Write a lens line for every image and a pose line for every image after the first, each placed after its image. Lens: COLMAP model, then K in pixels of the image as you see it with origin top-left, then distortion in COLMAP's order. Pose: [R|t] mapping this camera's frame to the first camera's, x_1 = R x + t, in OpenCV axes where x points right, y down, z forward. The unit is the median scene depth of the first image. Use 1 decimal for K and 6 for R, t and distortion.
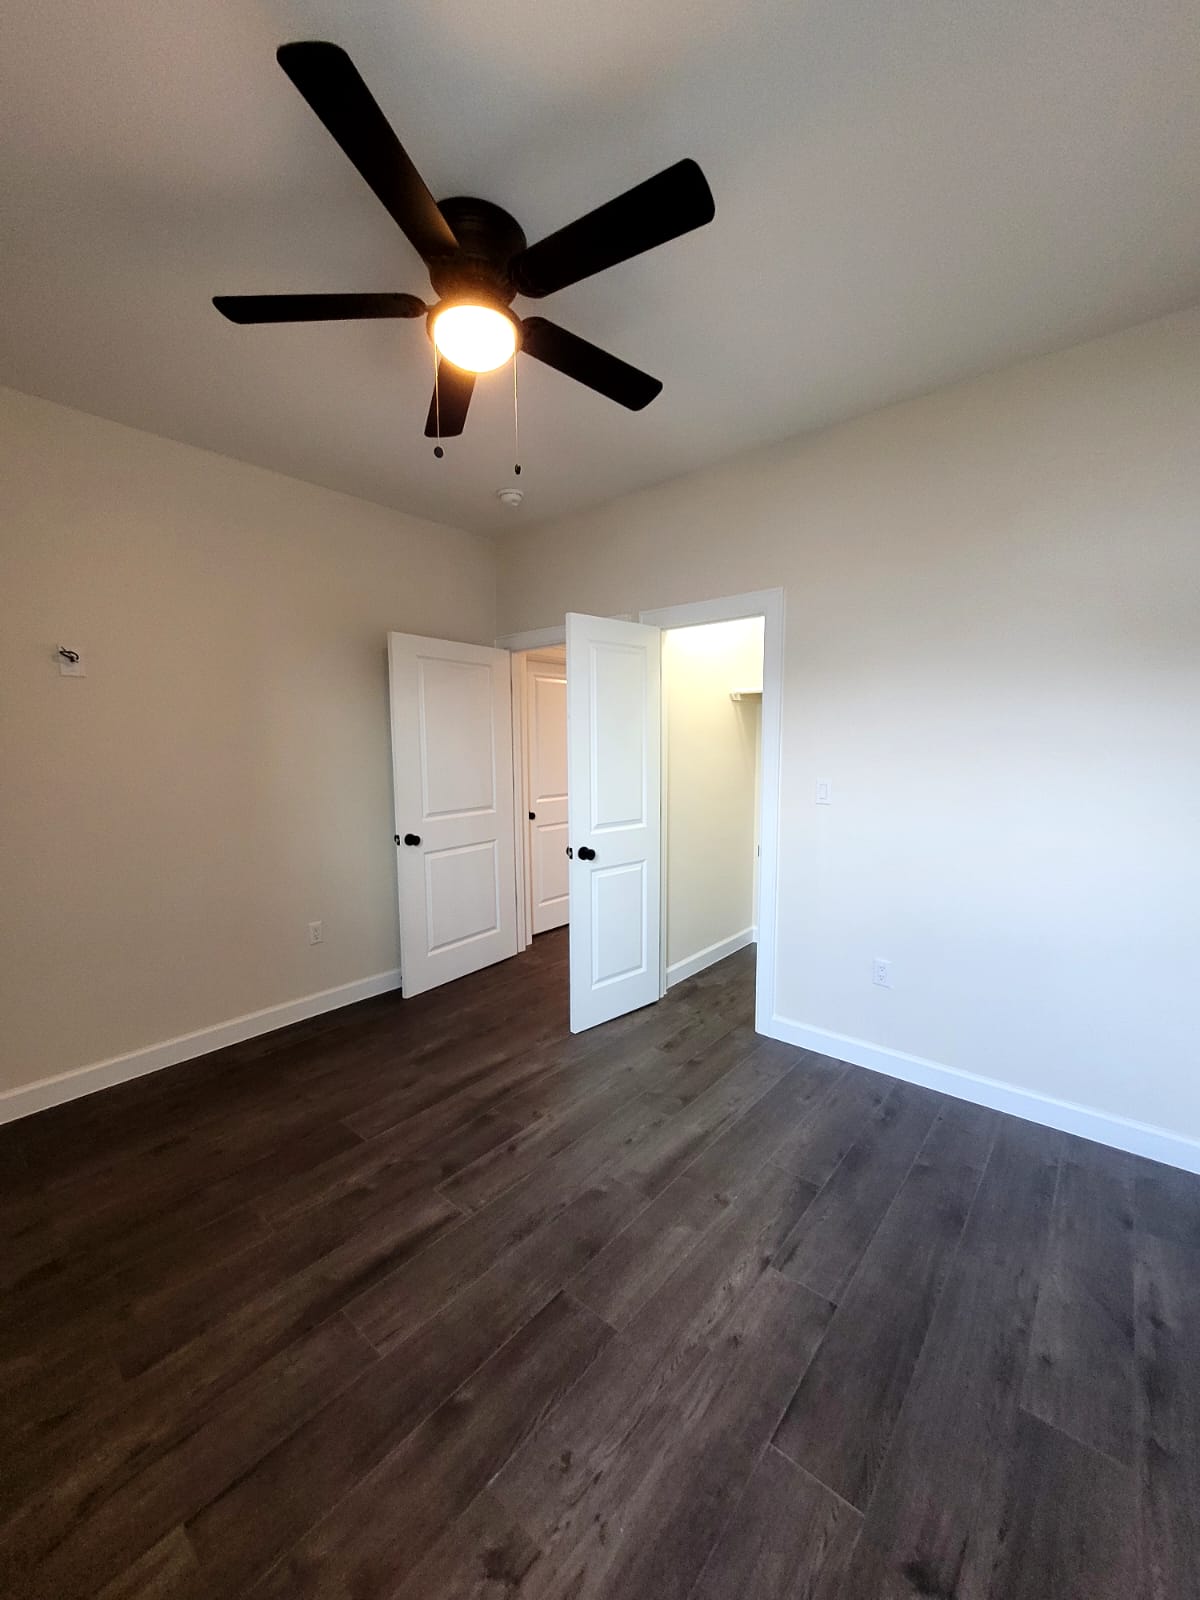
lens RADIAL K [[625.5, 0, 593.5], [0, 625.5, 809.6], [0, 0, 1]] dist [0.001464, -0.000017]
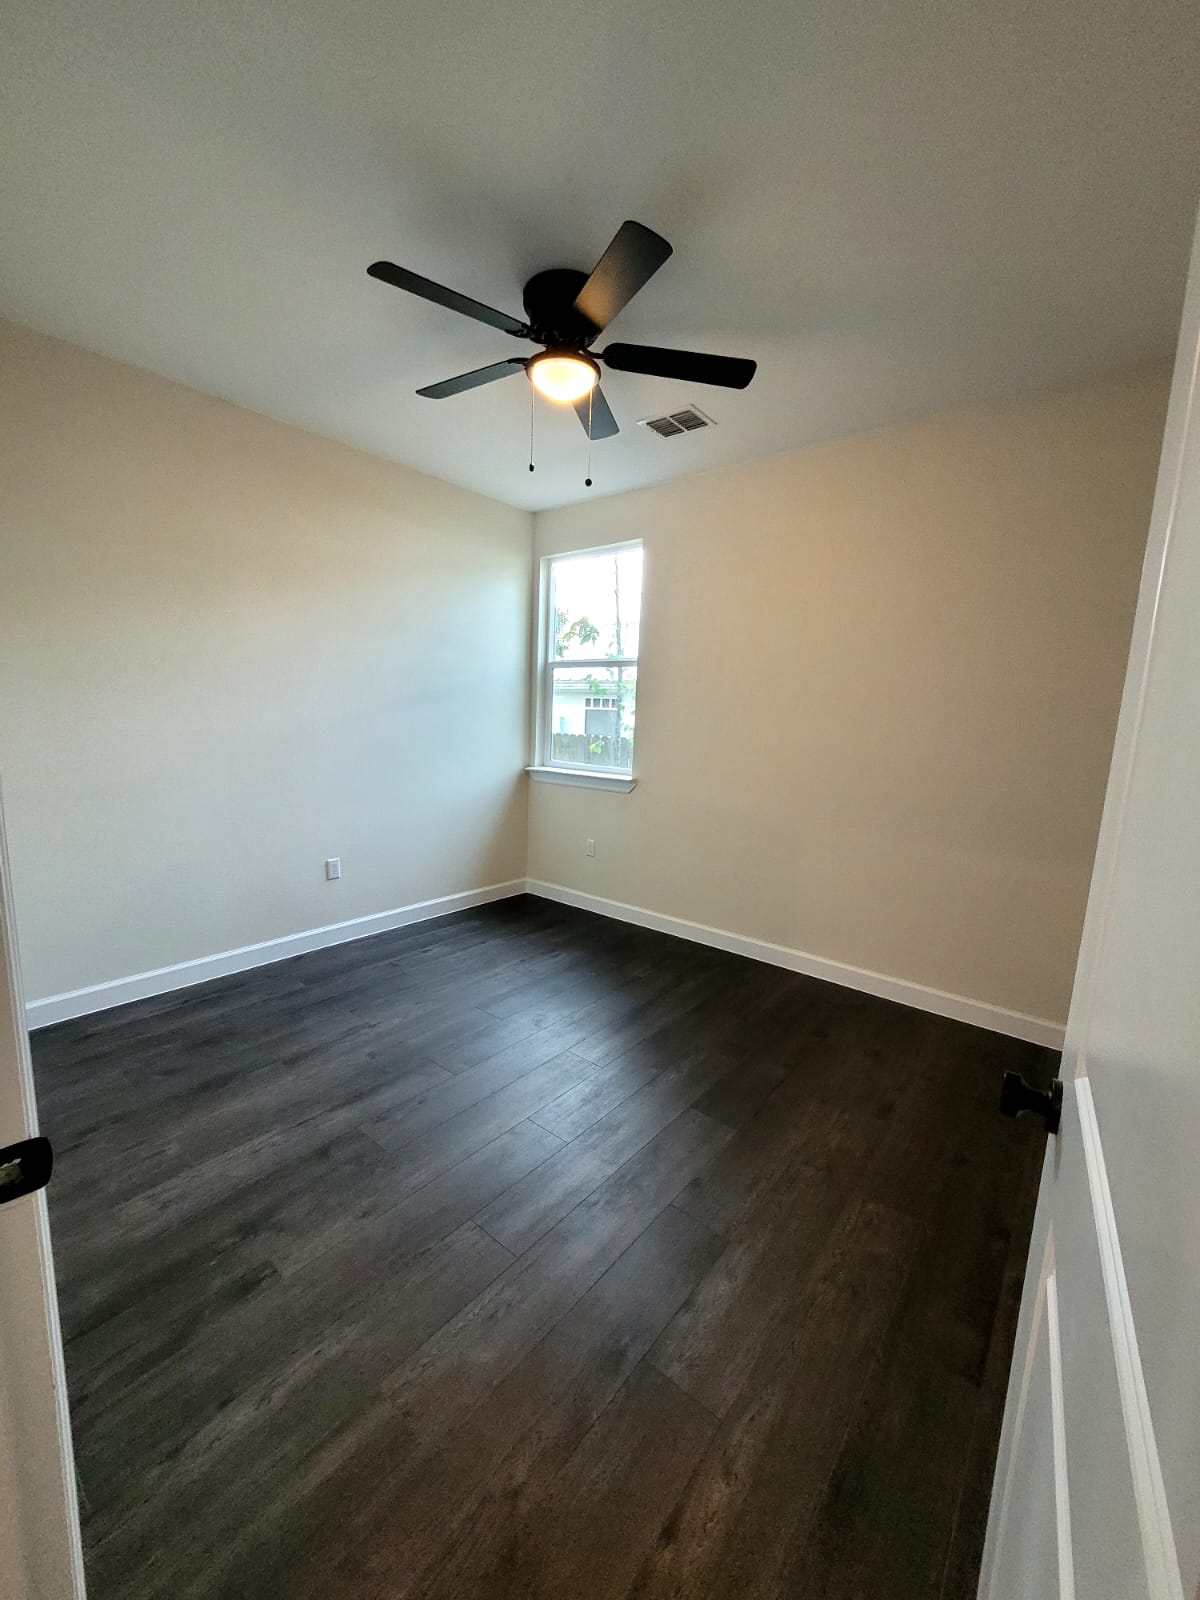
lens RADIAL K [[625.5, 0, 593.5], [0, 625.5, 809.6], [0, 0, 1]] dist [0.001464, -0.000017]
pose [[-0.999530, -0.023424, -0.019785, -0.209463], [-0.027732, 0.965891, 0.257460, -0.197171], [0.013079, 0.257888, -0.966086, 2.110658]]
